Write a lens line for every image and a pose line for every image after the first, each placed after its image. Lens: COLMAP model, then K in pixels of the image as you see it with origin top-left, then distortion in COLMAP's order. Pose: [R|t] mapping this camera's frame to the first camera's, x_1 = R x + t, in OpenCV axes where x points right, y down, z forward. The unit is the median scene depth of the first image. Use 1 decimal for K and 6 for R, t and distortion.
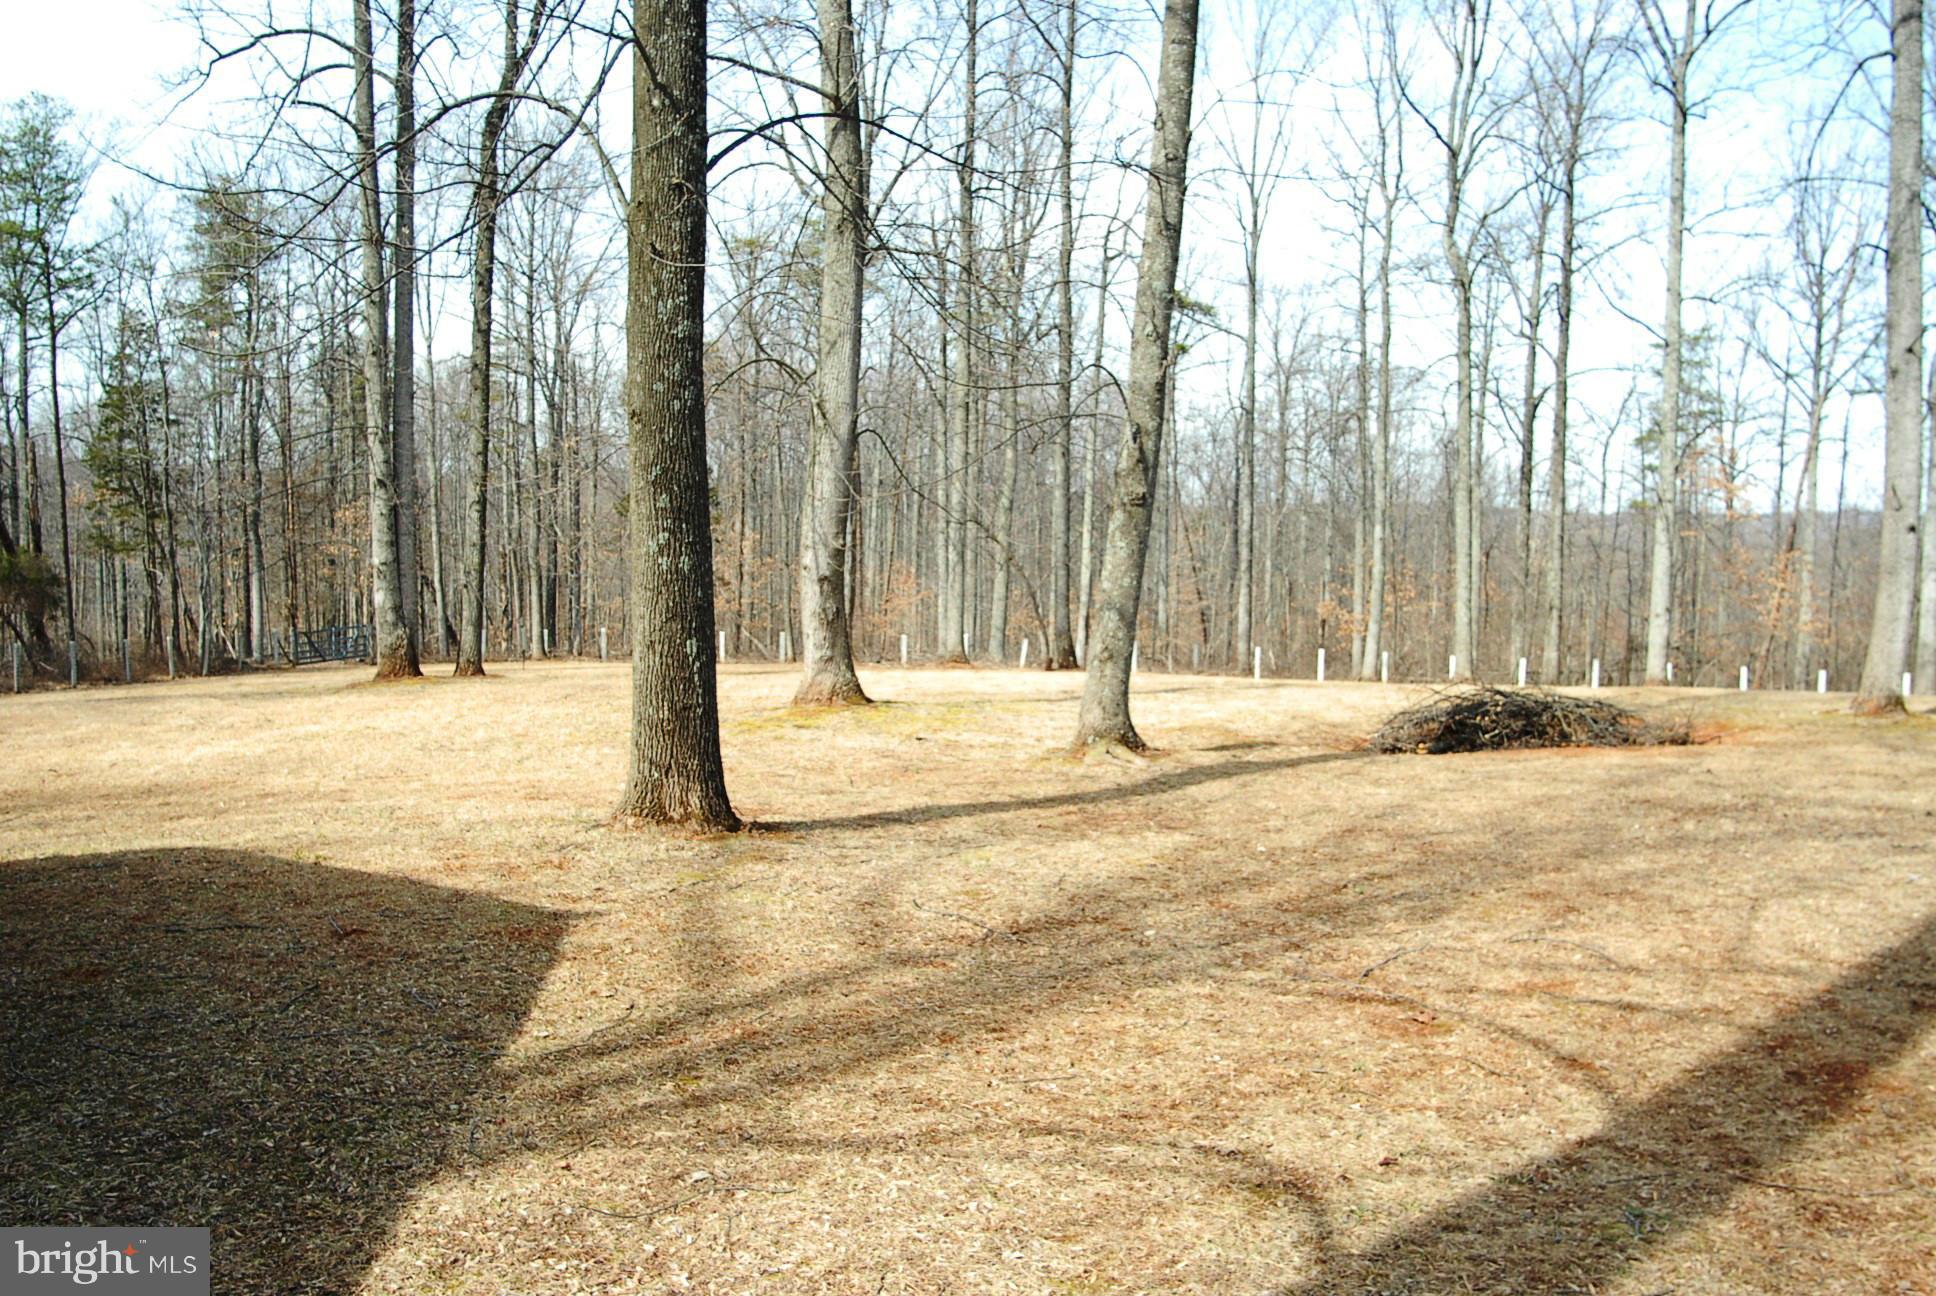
lens RADIAL K [[1705.6, 0, 1006.3], [0, 1705.6, 646.0], [0, 0, 1]] dist [-0.120784, 0.087622]
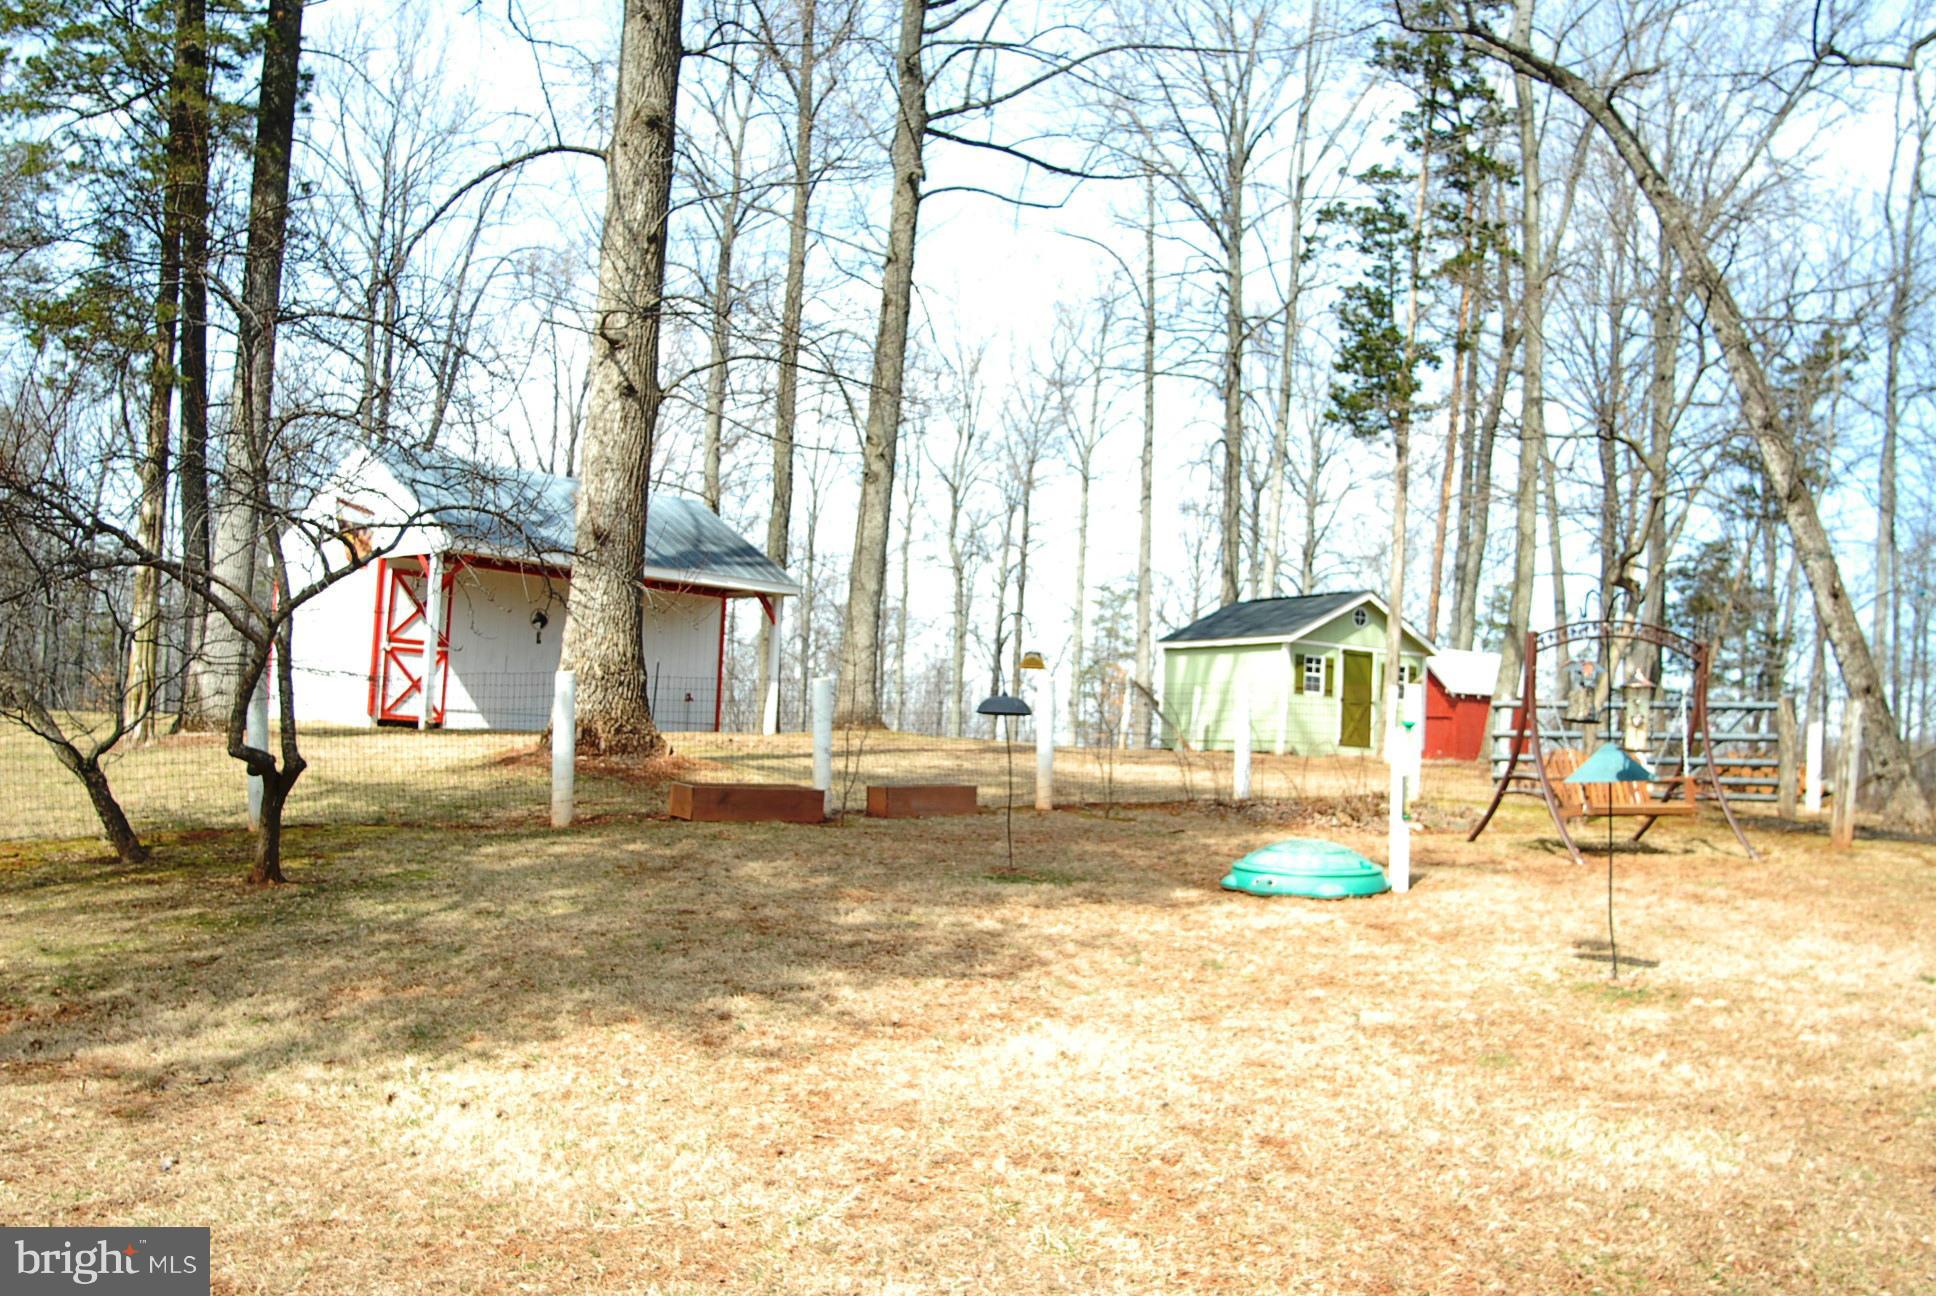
lens RADIAL K [[1705.6, 0, 1006.3], [0, 1705.6, 646.0], [0, 0, 1]] dist [-0.120784, 0.087622]
pose [[0.954573, 0.037789, 0.295572, -0.150155], [-0.001906, 0.992680, -0.120761, 0.050352], [-0.297971, 0.114712, 0.947657, -0.502980]]
